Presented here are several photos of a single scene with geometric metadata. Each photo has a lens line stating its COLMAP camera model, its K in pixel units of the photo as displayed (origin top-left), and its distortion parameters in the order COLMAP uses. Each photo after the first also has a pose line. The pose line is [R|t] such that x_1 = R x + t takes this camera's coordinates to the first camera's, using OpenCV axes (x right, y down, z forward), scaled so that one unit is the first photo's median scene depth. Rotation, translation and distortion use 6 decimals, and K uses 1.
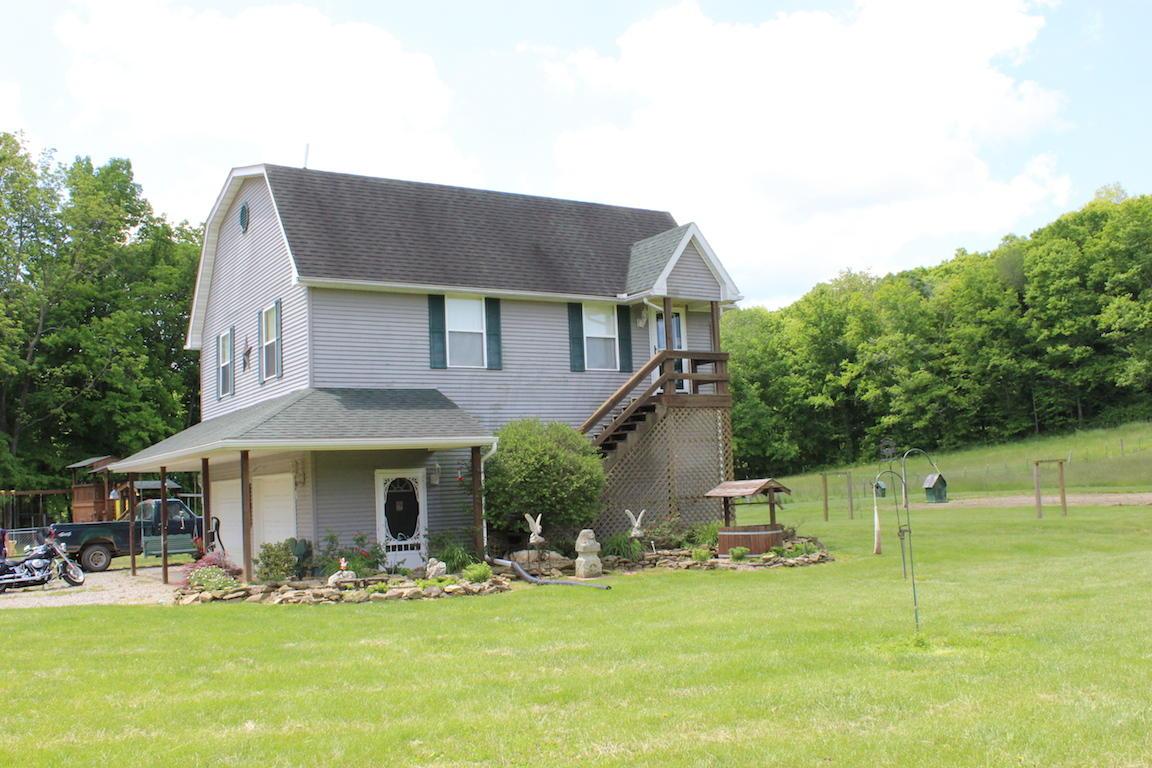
lens RADIAL K [[1075.3, 0, 576.0], [0, 1075.3, 384.0], [0, 0, 1]] dist [-0.116830, -0.000577]
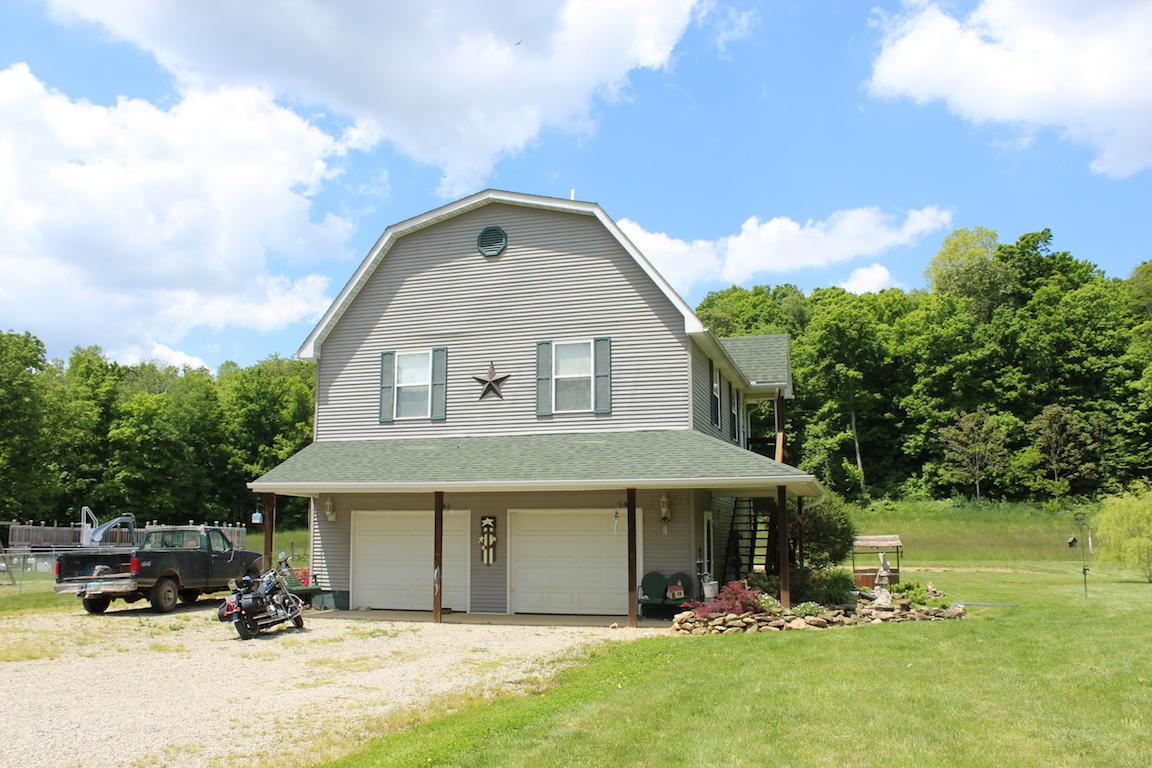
lens RADIAL K [[966.9, 0, 576.0], [0, 966.9, 384.0], [0, 0, 1]] dist [-0.139829, 0.104404]
pose [[0.757306, 0.153818, 0.634687, -0.838394], [-0.100648, 0.987745, -0.119290, 0.074062], [-0.645258, 0.026459, 0.763506, 0.295997]]
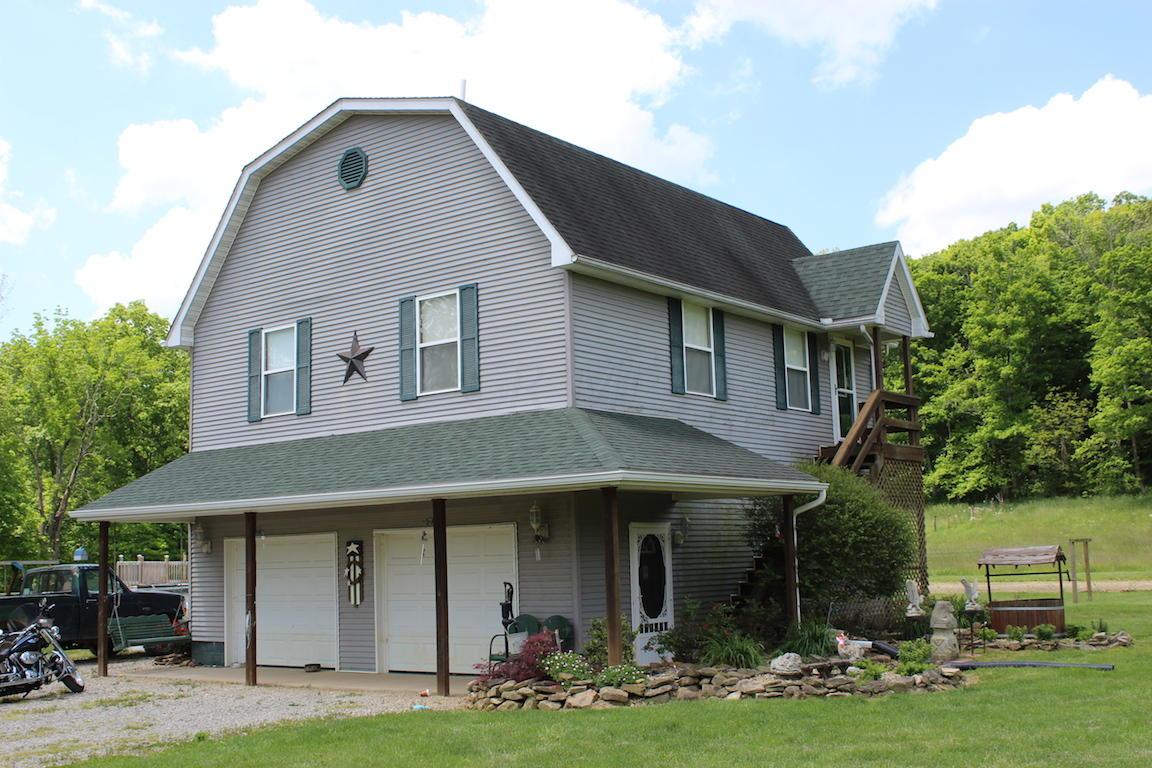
lens RADIAL K [[1286.8, 0, 576.0], [0, 1286.8, 384.0], [0, 0, 1]] dist [-0.080575, 0.000570]
pose [[0.939114, 0.065906, 0.337226, -0.478461], [-0.048532, 0.997036, -0.059702, 0.035059], [-0.340161, 0.039701, 0.939529, 0.148490]]
